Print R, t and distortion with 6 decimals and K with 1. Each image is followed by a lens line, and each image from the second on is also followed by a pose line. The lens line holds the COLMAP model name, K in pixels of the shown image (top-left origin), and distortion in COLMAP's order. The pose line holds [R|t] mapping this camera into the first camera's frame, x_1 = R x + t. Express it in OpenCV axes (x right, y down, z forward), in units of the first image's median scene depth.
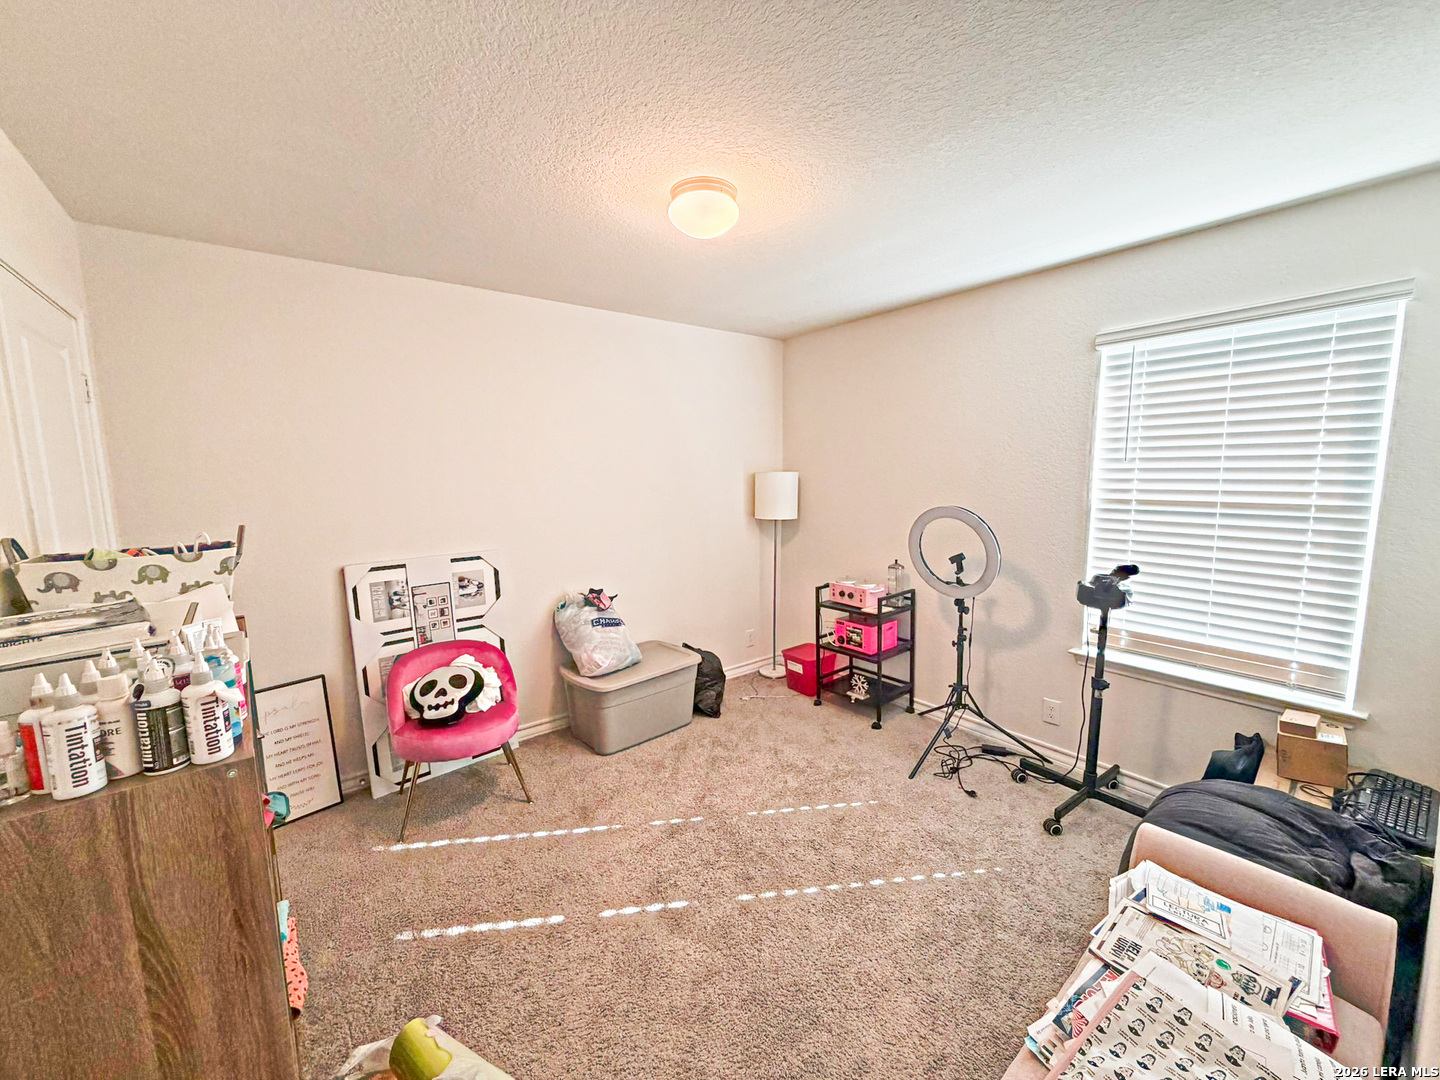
lens RADIAL K [[573.5, 0, 718.5], [0, 573.5, 536.4], [0, 0, 1]] dist [-0.000383, 0.000115]
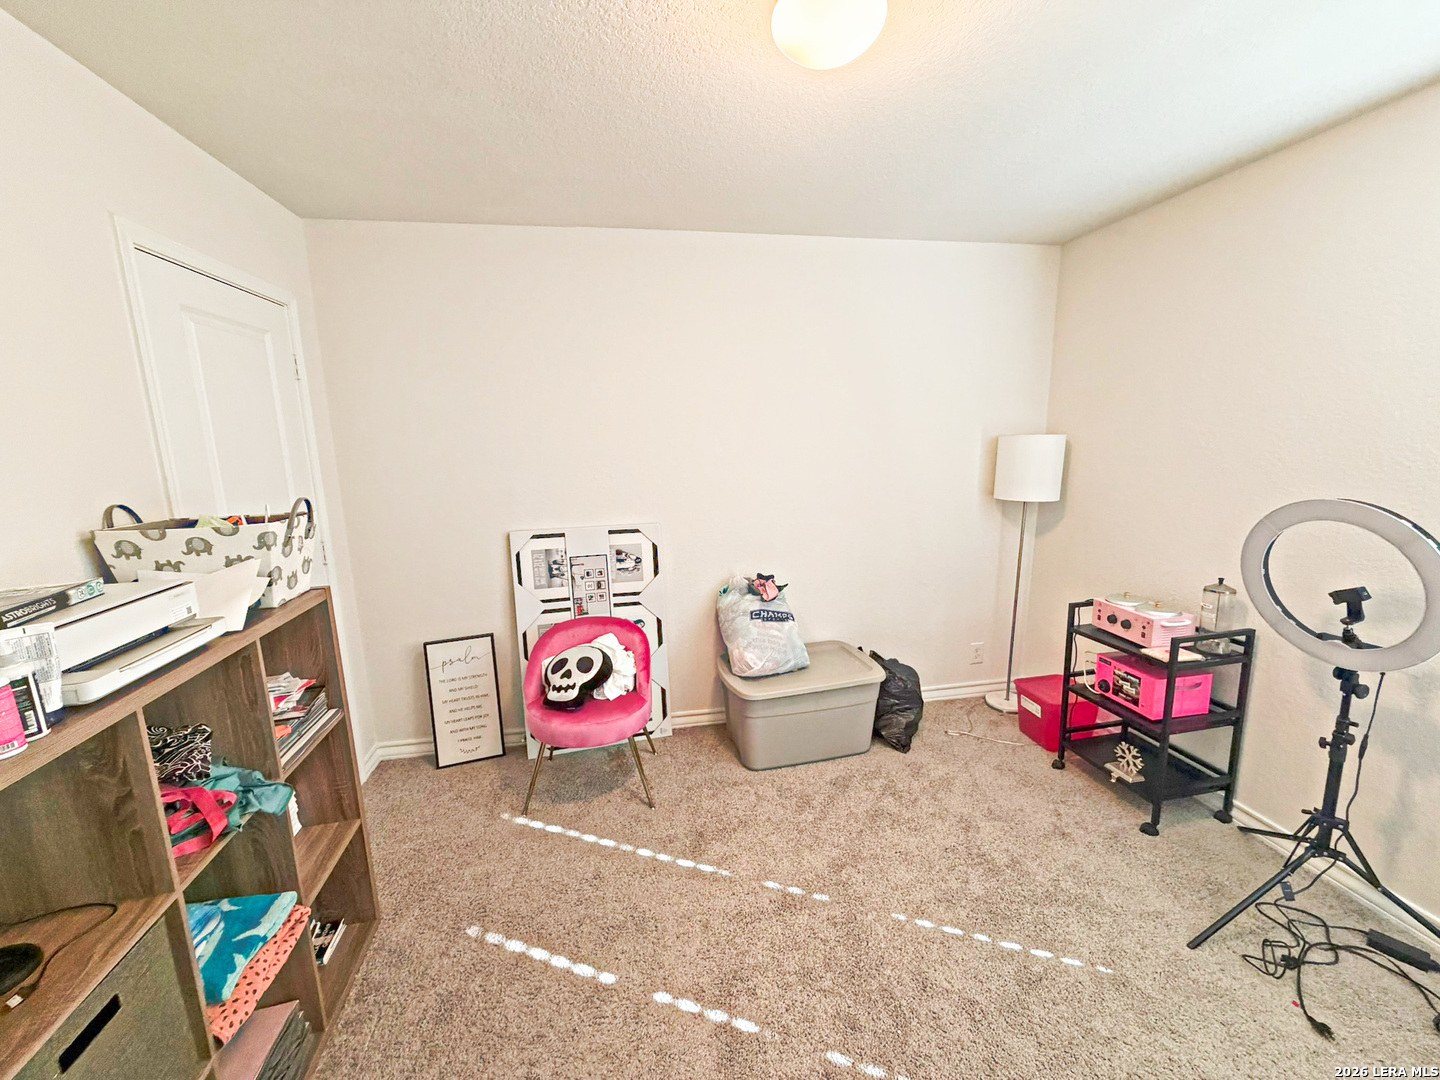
lens RADIAL K [[573.5, 0, 717.9], [0, 573.5, 538.7], [0, 0, 1]] dist [-0.000383, 0.000115]
pose [[0.885050, 0.077497, -0.459000, 0.129357], [-0.045004, 0.995671, 0.081330, -0.032026], [0.463316, -0.051324, 0.884706, 0.240989]]
